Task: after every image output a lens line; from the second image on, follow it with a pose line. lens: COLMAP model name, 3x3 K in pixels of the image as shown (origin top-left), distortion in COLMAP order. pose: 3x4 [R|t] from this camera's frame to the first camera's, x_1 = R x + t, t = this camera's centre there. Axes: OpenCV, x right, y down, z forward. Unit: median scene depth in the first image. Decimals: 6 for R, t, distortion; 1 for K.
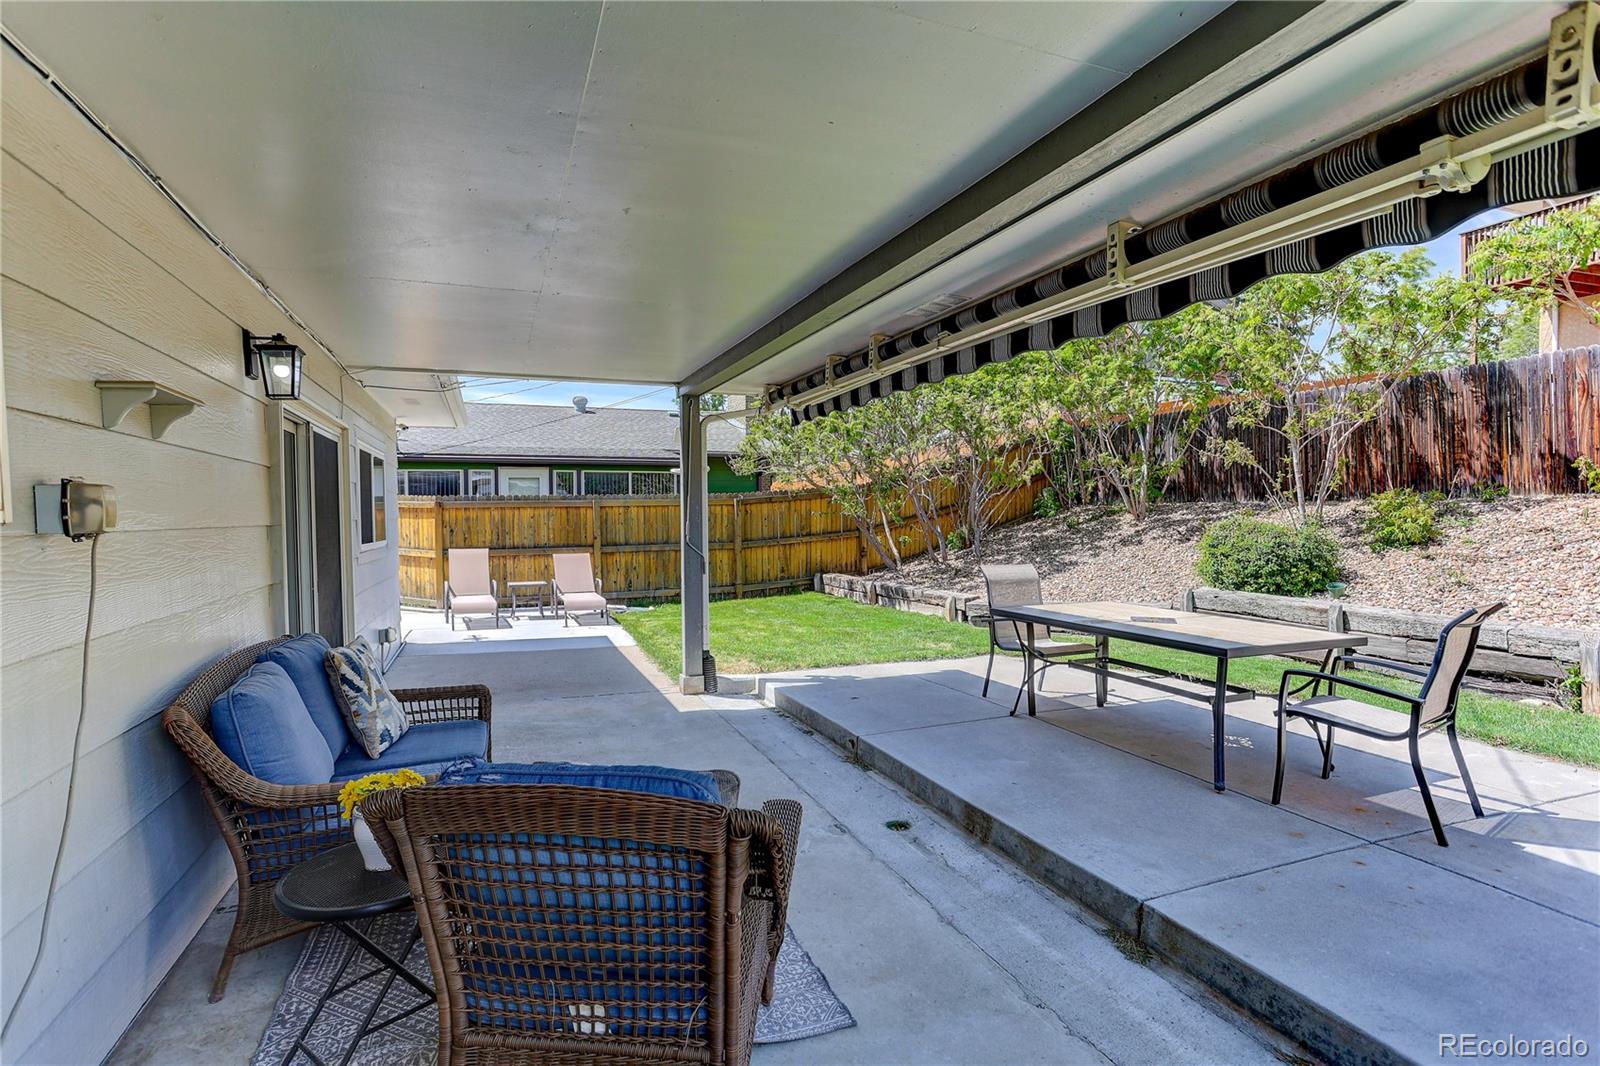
lens RADIAL K [[781.5, 0, 798.0], [0, 781.5, 523.9], [0, 0, 1]] dist [-0.057327, 0.033643]
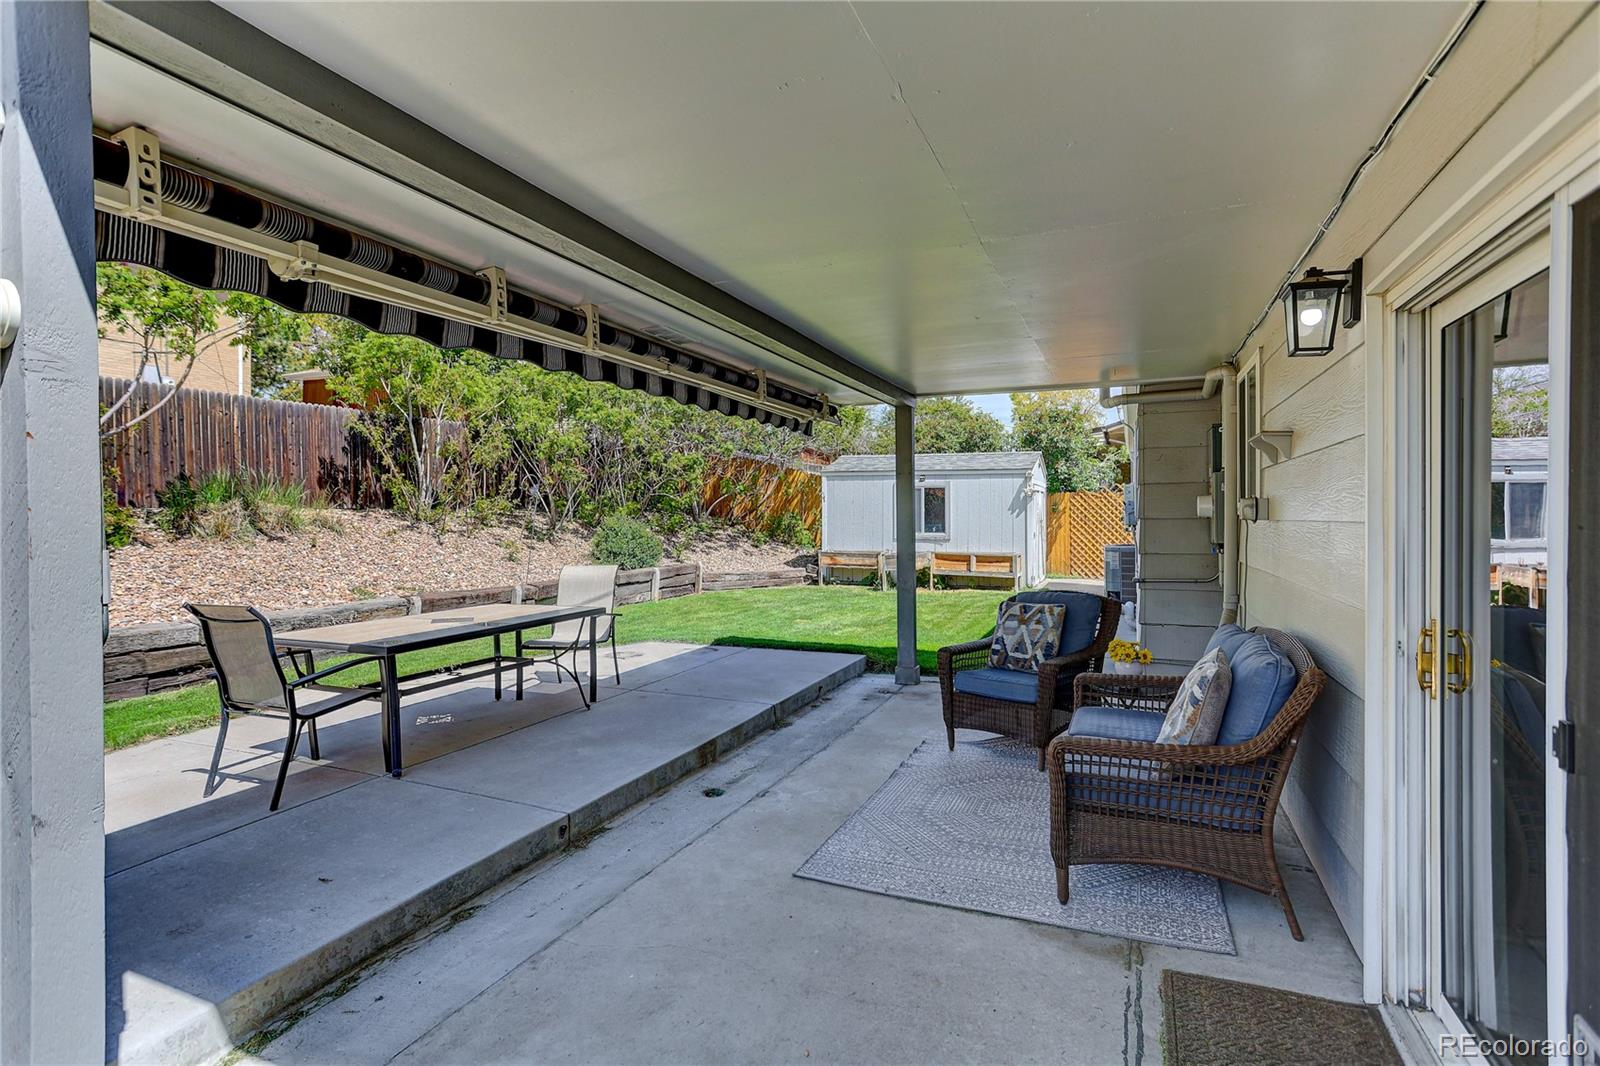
lens RADIAL K [[766.3, 0, 800.0], [0, 766.3, 526.1], [0, 0, 1]] dist [-0.049314, 0.025002]
pose [[-0.705137, 0.001346, 0.709070, -0.348546], [0.020251, 0.999629, 0.018241, -0.008091], [-0.708782, 0.027222, -0.704903, 0.783465]]
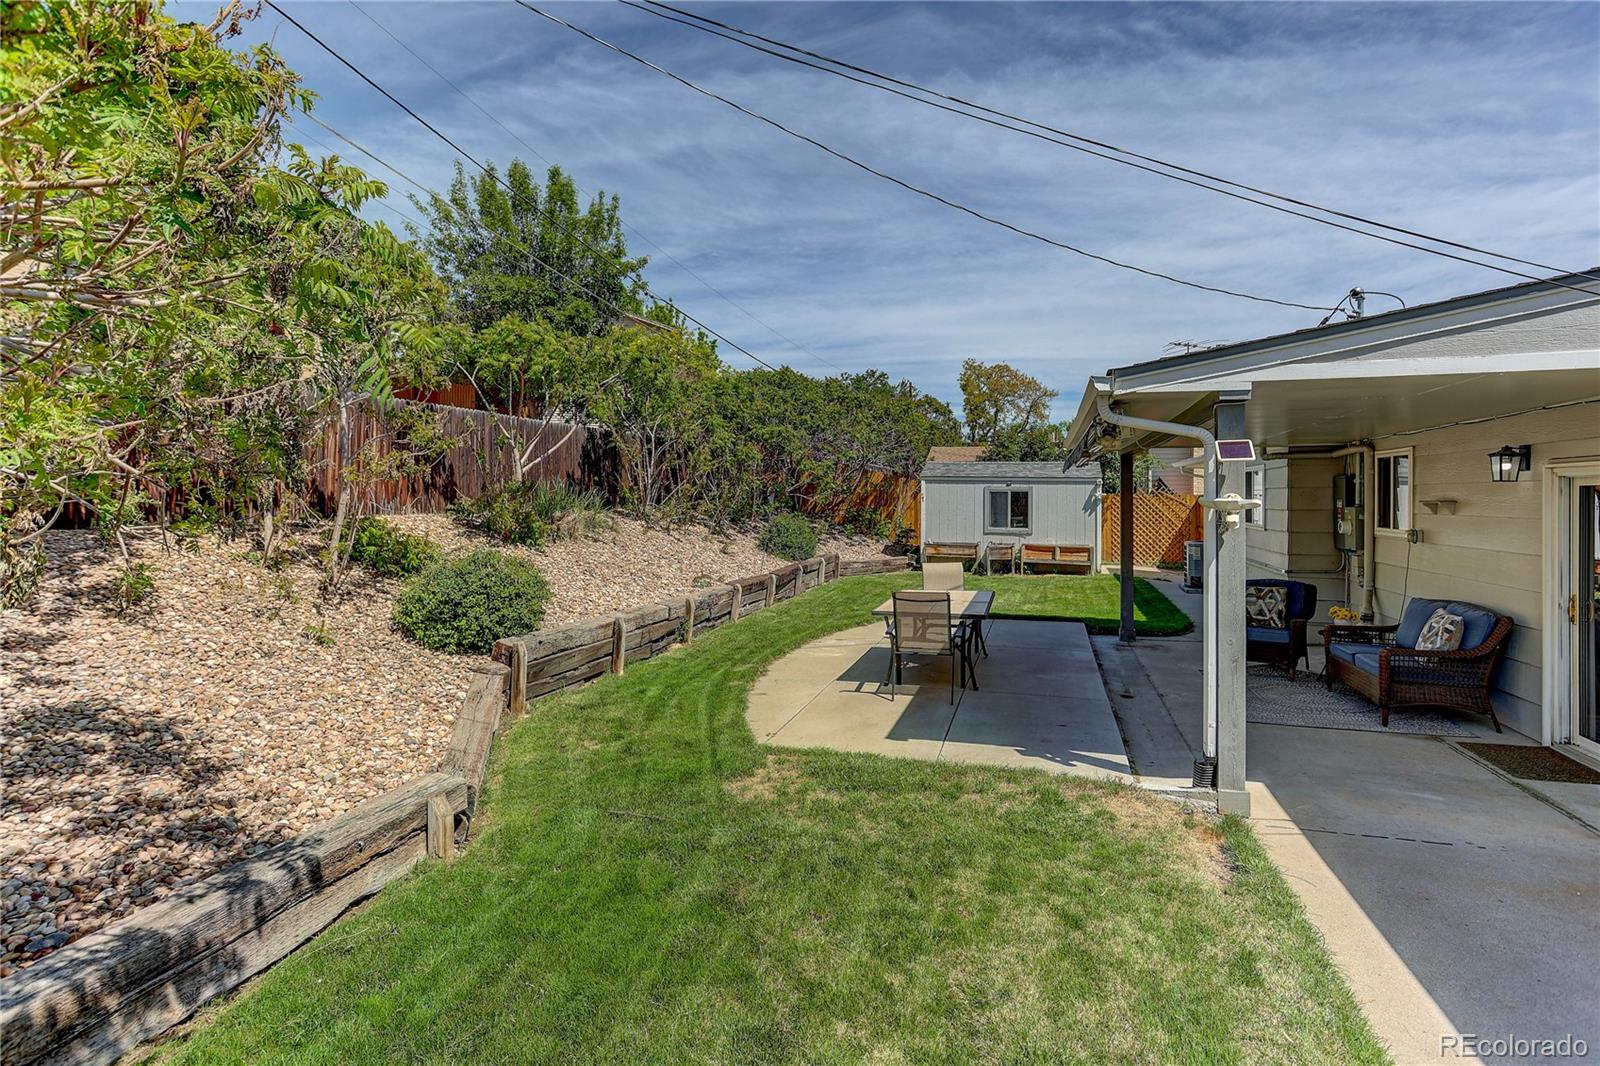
lens RADIAL K [[782.8, 0, 798.9], [0, 782.8, 496.4], [0, 0, 1]] dist [-0.001530, 0.000658]
pose [[-0.781340, 0.004303, 0.624090, -0.200617], [0.012278, 0.999889, 0.008477, -0.076714], [-0.623985, 0.014286, -0.781306, 1.507921]]
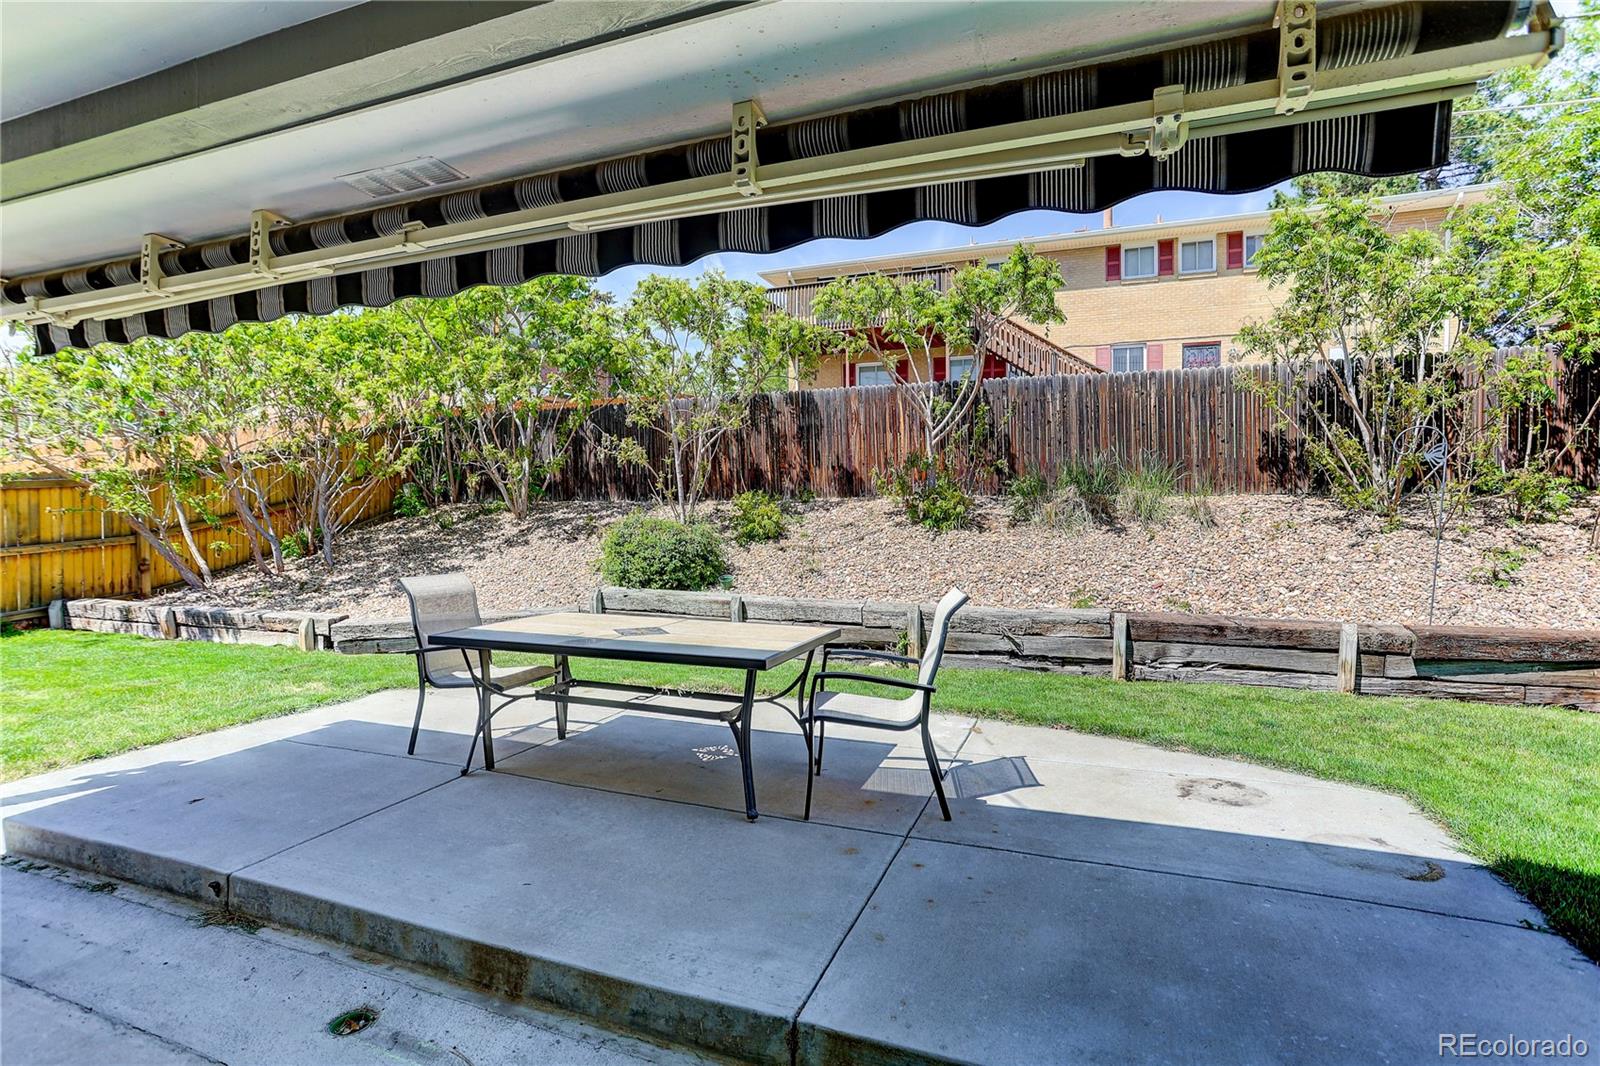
lens RADIAL K [[781.5, 0, 798.0], [0, 781.5, 523.9], [0, 0, 1]] dist [-0.057327, 0.033643]
pose [[0.681918, -0.006317, 0.731402, -0.030549], [0.007296, 0.999972, 0.001834, 0.002627], [-0.731393, 0.004086, 0.681944, 0.159866]]
